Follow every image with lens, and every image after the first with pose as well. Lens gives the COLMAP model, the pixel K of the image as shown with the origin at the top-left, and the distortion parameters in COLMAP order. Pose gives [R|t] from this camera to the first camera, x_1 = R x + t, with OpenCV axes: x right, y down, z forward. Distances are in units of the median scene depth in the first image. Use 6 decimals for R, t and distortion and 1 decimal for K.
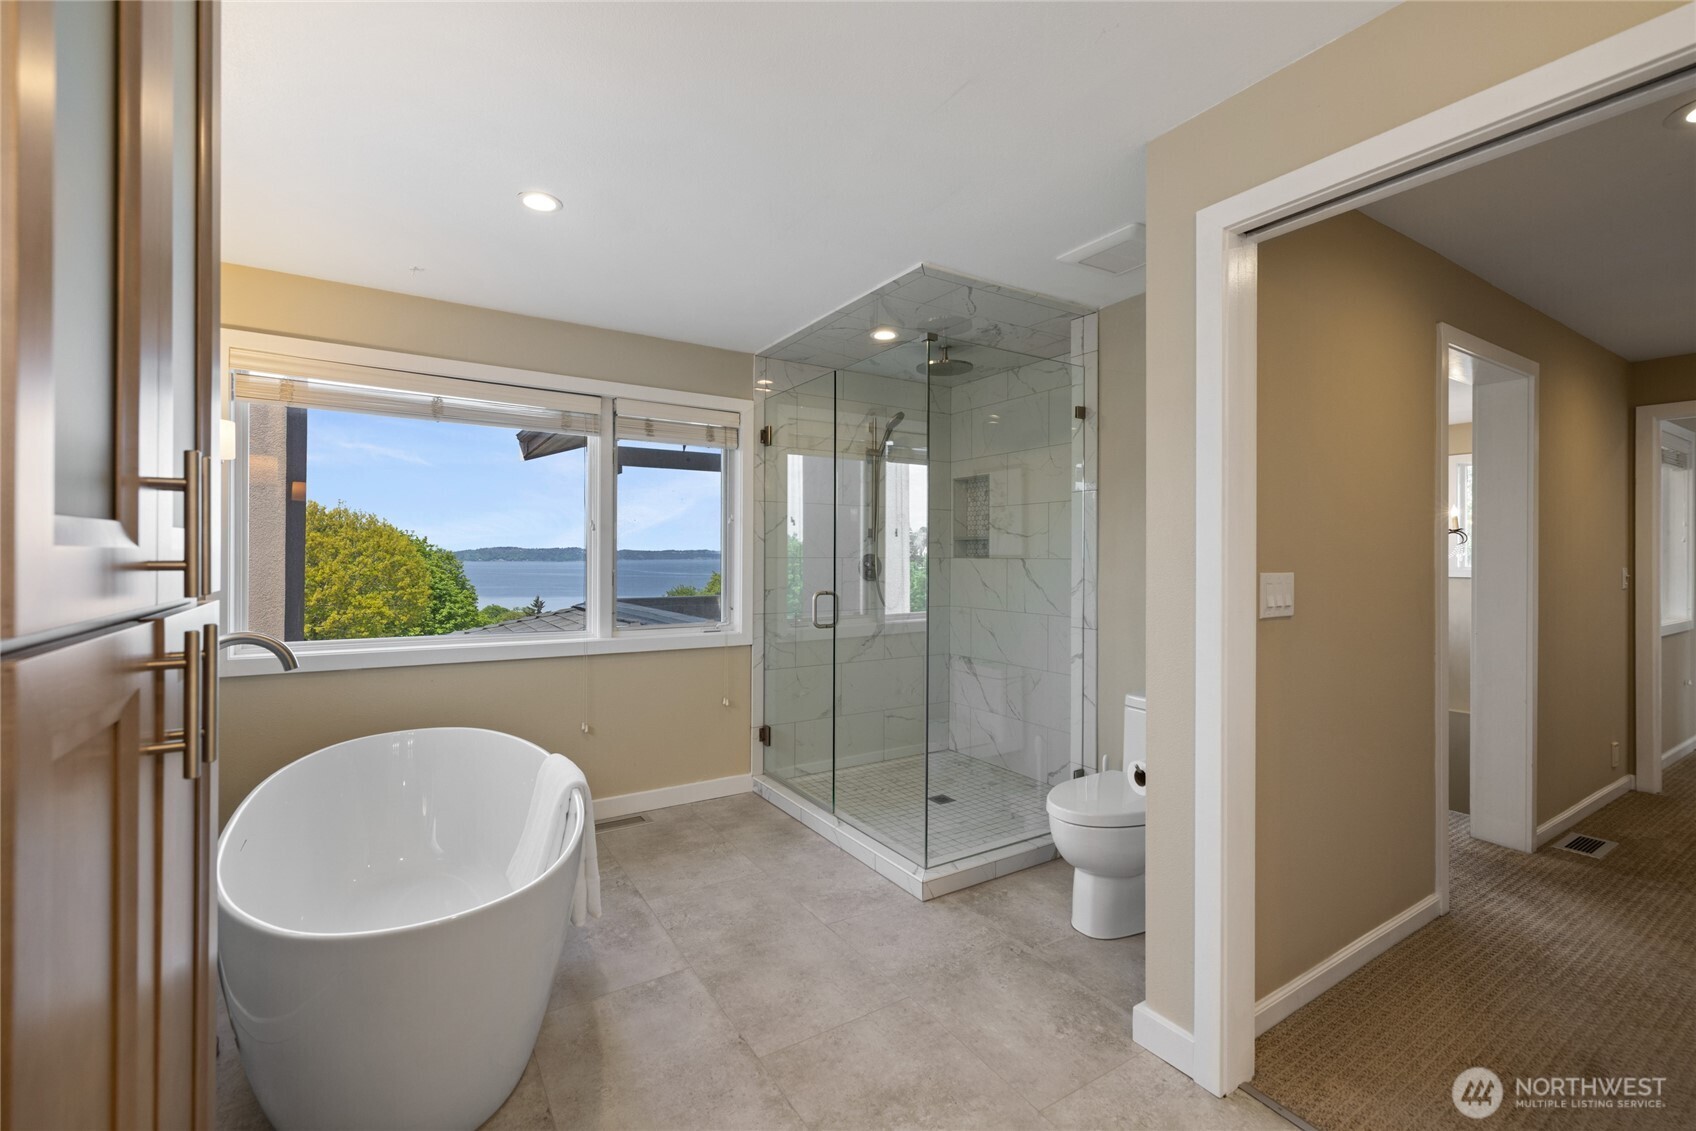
lens RADIAL K [[727.9, 0, 832.0], [0, 727.9, 560.1], [0, 0, 1]] dist [0.000080, 0.002723]
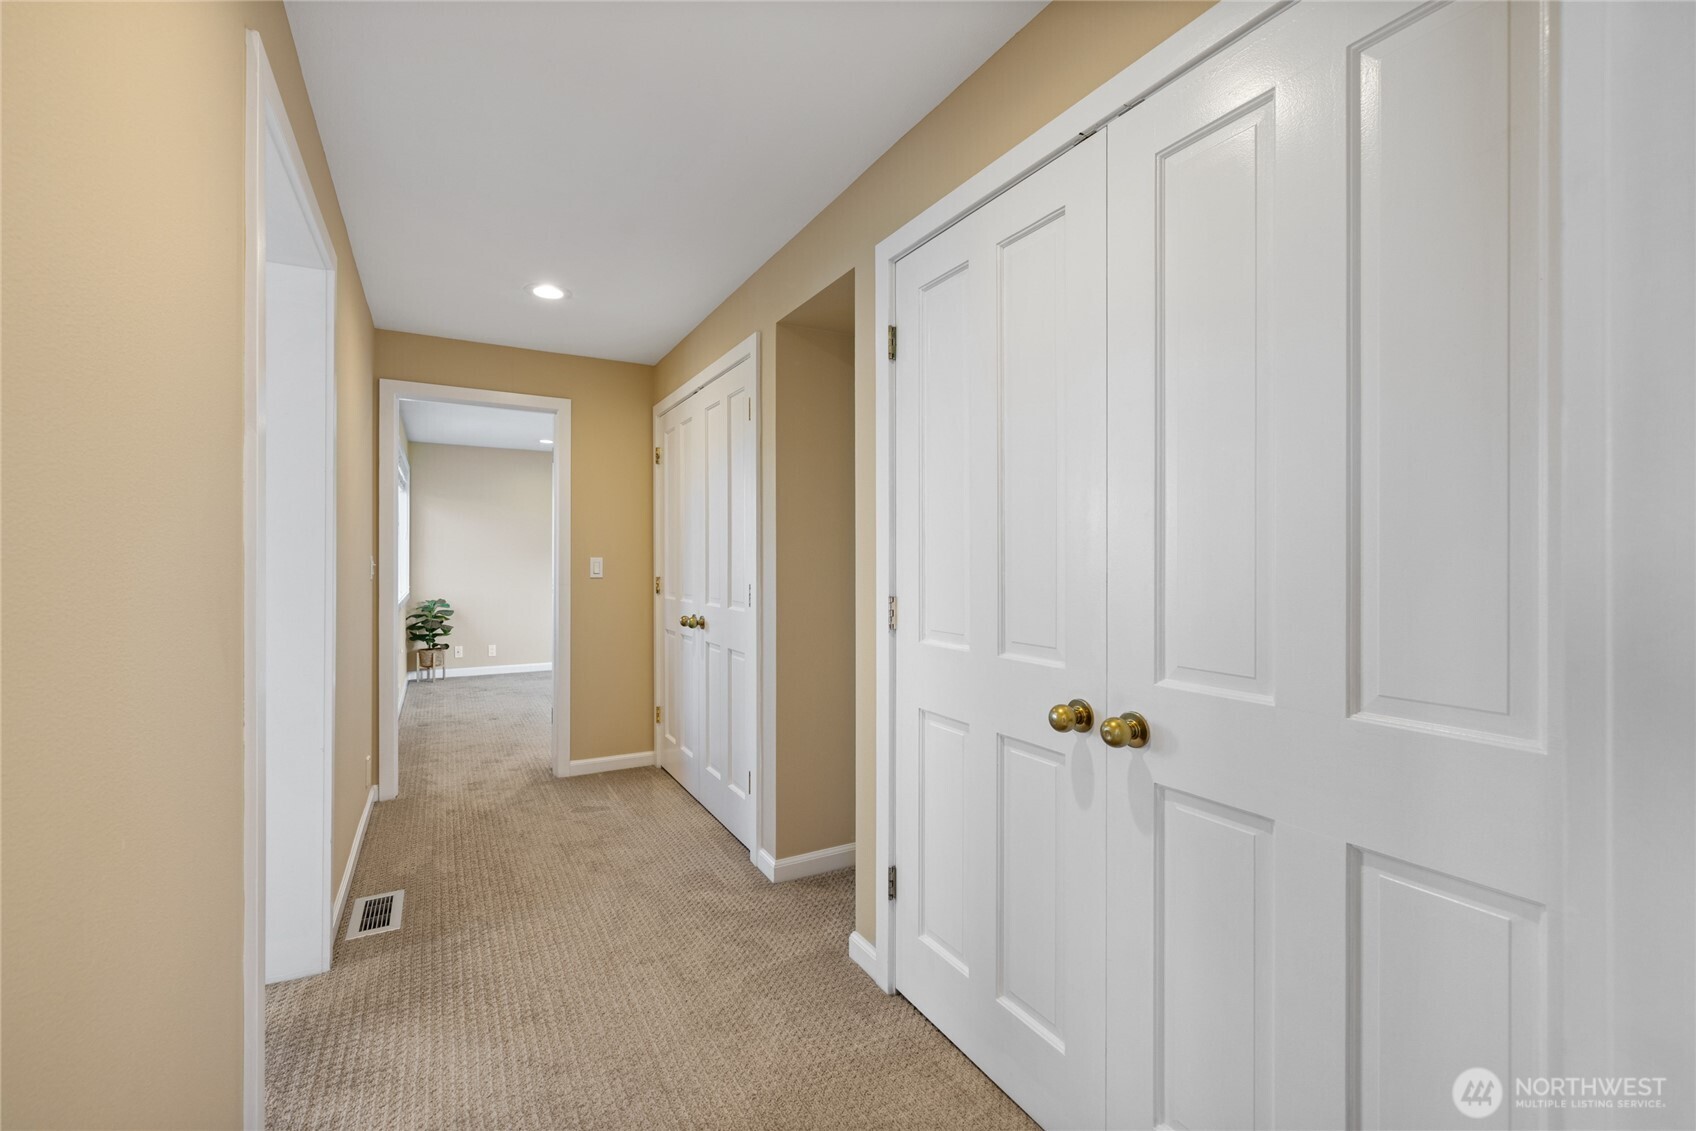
lens RADIAL K [[713.9, 0, 851.3], [0, 713.9, 558.8], [0, 0, 1]] dist [0.002256, 0.000213]
pose [[0.050107, -0.003784, 0.998737, 0.308570], [-0.001203, 0.999992, 0.003850, 0.012085], [-0.998743, -0.001394, 0.050102, 0.469917]]
